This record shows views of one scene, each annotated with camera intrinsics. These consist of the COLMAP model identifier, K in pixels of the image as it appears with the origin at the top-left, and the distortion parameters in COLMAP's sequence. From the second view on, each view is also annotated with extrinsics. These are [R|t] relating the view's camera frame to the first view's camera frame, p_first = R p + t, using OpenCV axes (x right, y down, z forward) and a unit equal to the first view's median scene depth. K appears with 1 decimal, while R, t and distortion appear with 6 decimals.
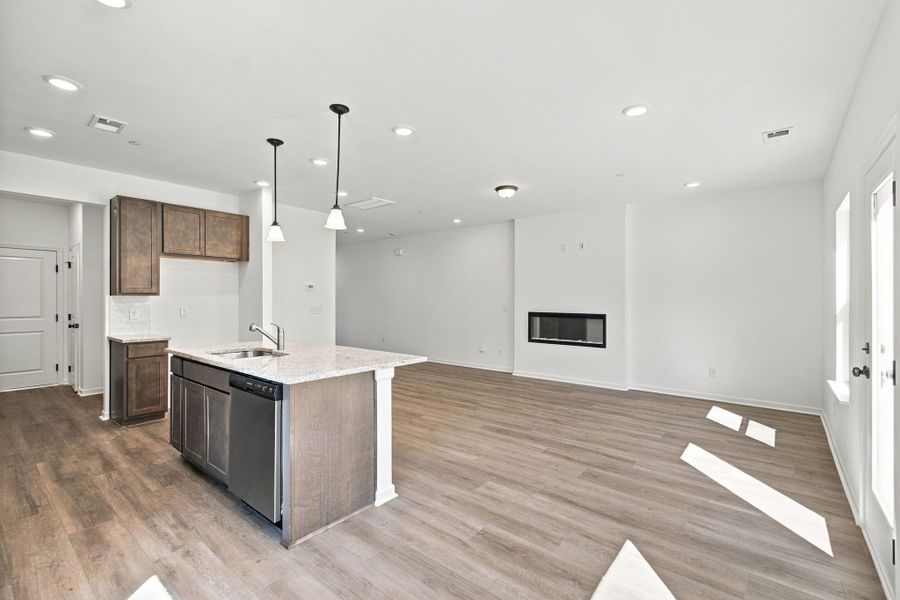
lens RADIAL K [[398.8, 0, 448.5], [0, 398.8, 299.5], [0, 0, 1]] dist [0.002280, 0.001029]
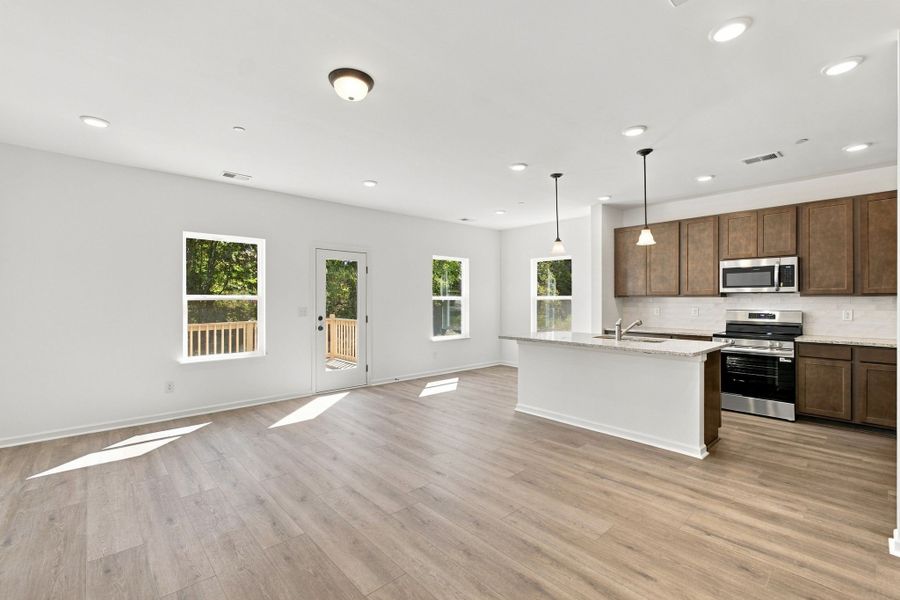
lens RADIAL K [[398.8, 0, 451.3], [0, 398.8, 297.6], [0, 0, 1]] dist [0.002280, 0.001029]
pose [[-0.989302, -0.001120, 0.145878, -0.061951], [-0.001661, 0.999992, -0.003589, -0.001484], [-0.145873, -0.003793, -0.989296, 1.658780]]
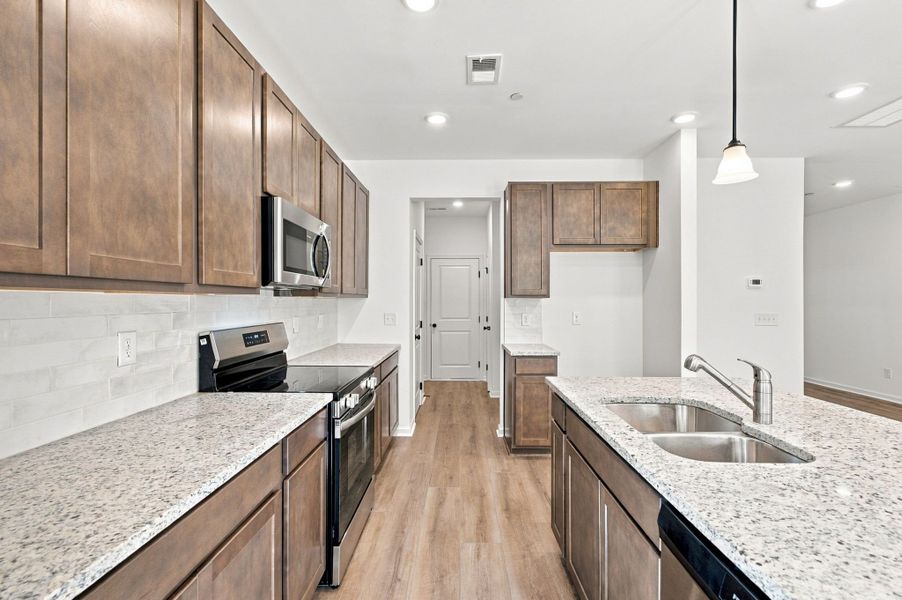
lens RADIAL K [[399.7, 0, 454.0], [0, 399.7, 304.9], [0, 0, 1]] dist [0.002280, 0.001029]
pose [[0.621990, 0.003892, -0.783016, -0.209691], [0.001507, 0.999980, 0.006168, -0.001019], [0.783024, -0.005016, 0.621972, 0.345638]]
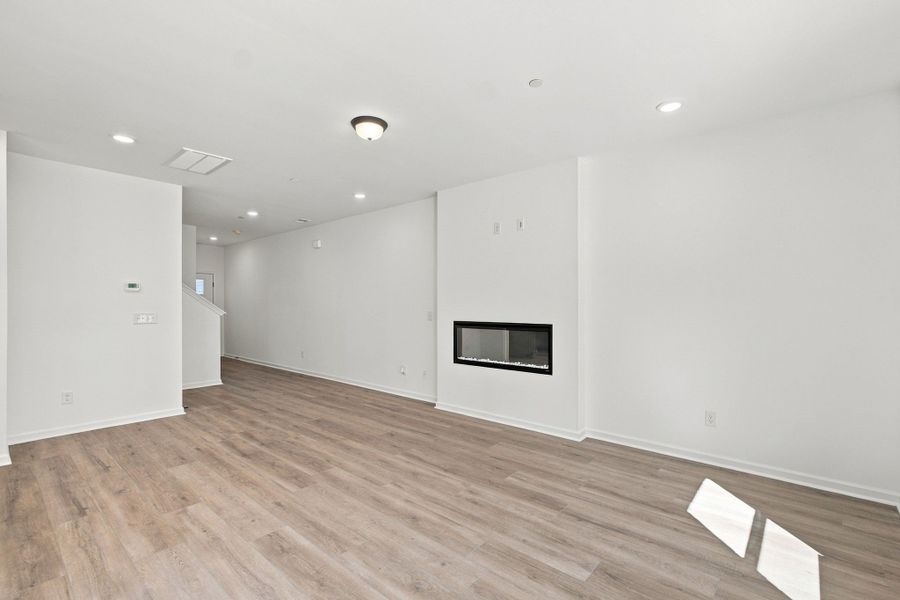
lens RADIAL K [[398.8, 0, 451.8], [0, 398.8, 312.3], [0, 0, 1]] dist [0.002280, 0.001029]
pose [[0.999756, -0.000532, -0.022063, 0.320055], [0.000962, 0.999810, 0.019484, 0.002034], [0.022049, -0.019501, 0.999567, 0.429518]]
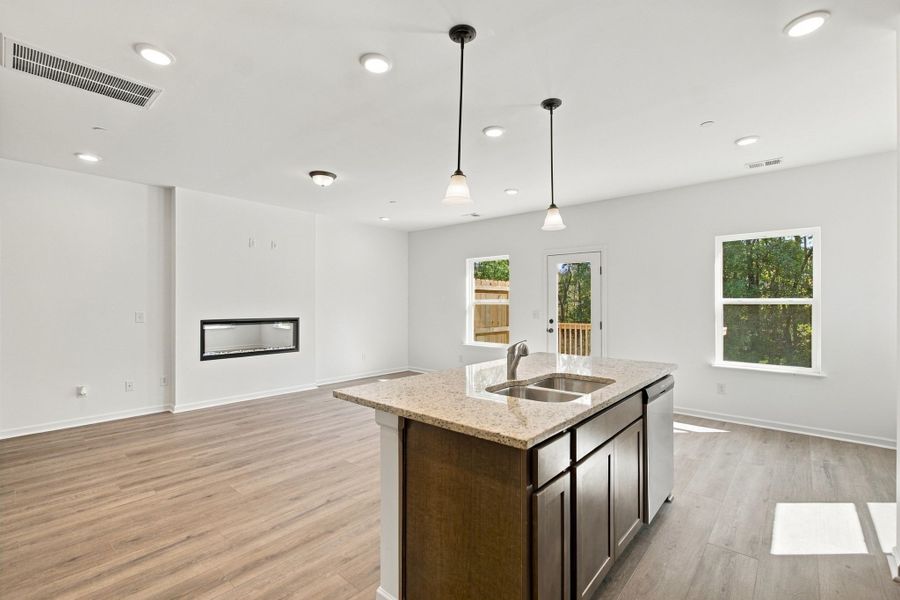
lens RADIAL K [[398.8, 0, 452.7], [0, 398.8, 301.2], [0, 0, 1]] dist [0.002280, 0.001029]
pose [[0.025391, 0.003452, 0.999672, -0.794564], [-0.001100, 0.999994, -0.003425, -0.001579], [-0.999677, -0.001013, 0.025395, 0.780676]]
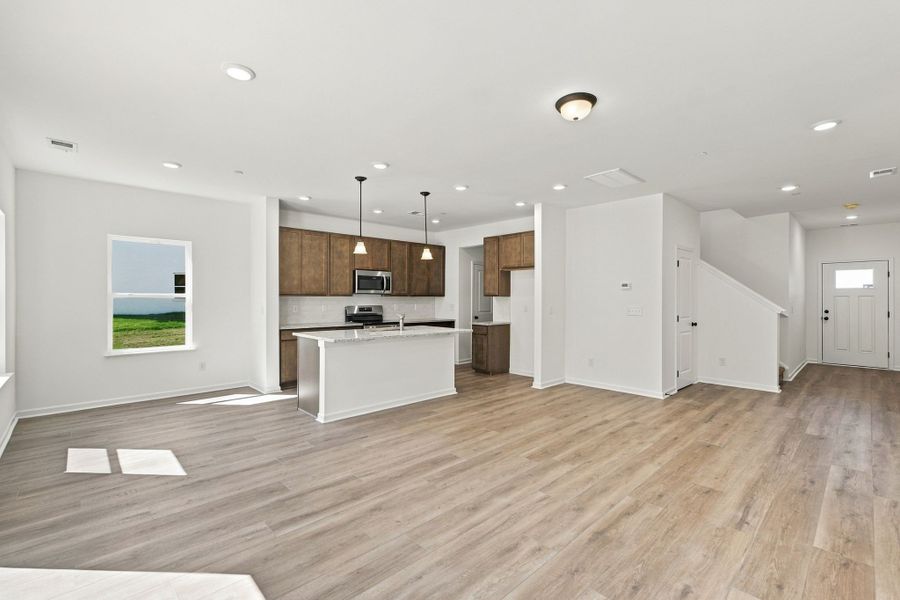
lens RADIAL K [[398.8, 0, 456.3], [0, 398.8, 300.2], [0, 0, 1]] dist [0.002280, 0.001029]
pose [[-0.113772, 0.001499, -0.993506, 0.808738], [-0.002275, 0.999996, 0.001769, 0.002121], [0.993504, 0.002462, -0.113768, 1.003253]]
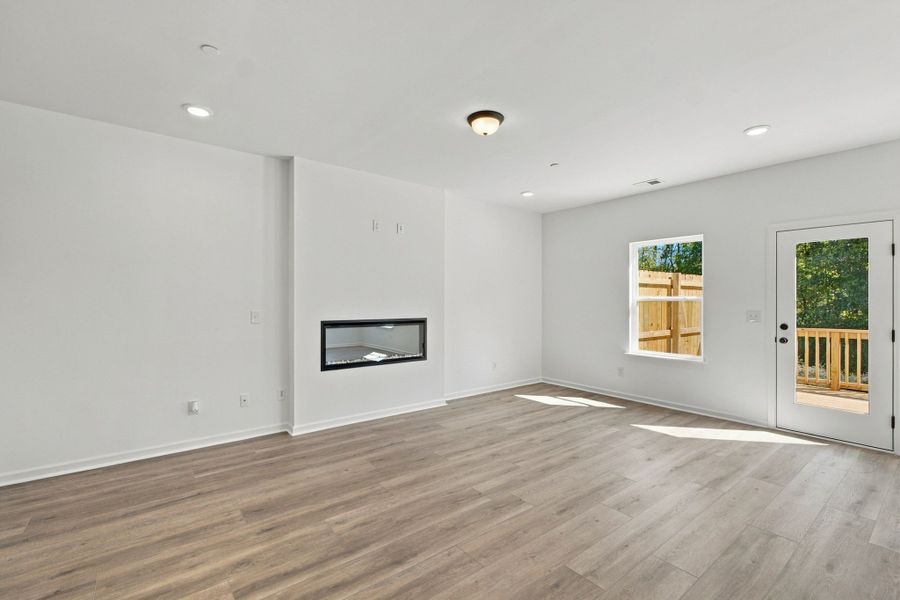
lens RADIAL K [[398.8, 0, 453.1], [0, 398.8, 297.4], [0, 0, 1]] dist [0.002280, 0.001029]
pose [[0.214213, 0.004112, 0.976778, -0.517471], [-0.001701, 0.999991, -0.003837, -0.002181], [-0.976786, -0.000839, 0.214218, 1.026000]]
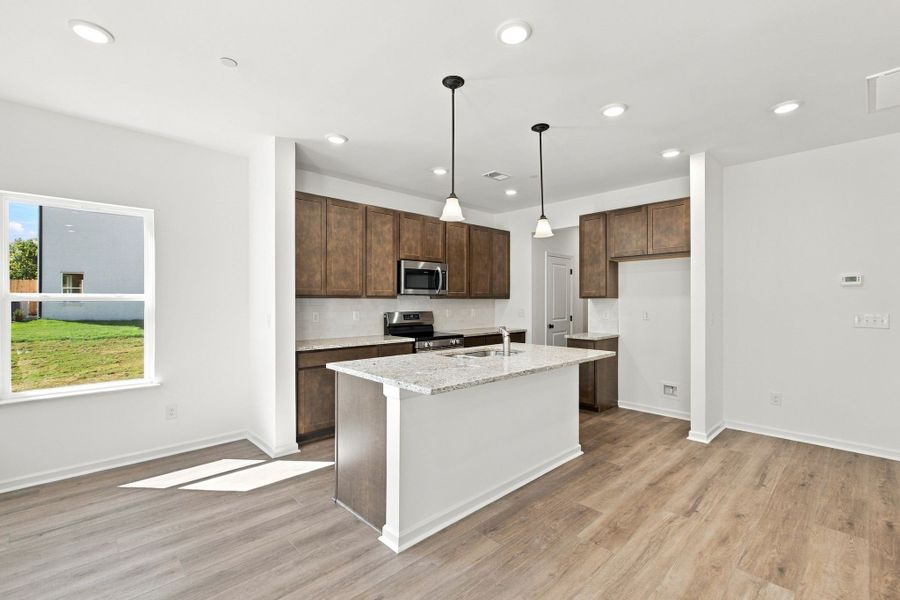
lens RADIAL K [[398.8, 0, 454.8], [0, 398.8, 301.3], [0, 0, 1]] dist [0.002280, 0.001029]
pose [[-0.109028, -0.002602, -0.994035, 0.376386], [-0.000365, 0.999997, -0.002577, 0.000966], [0.994039, 0.000082, -0.109028, 0.706673]]
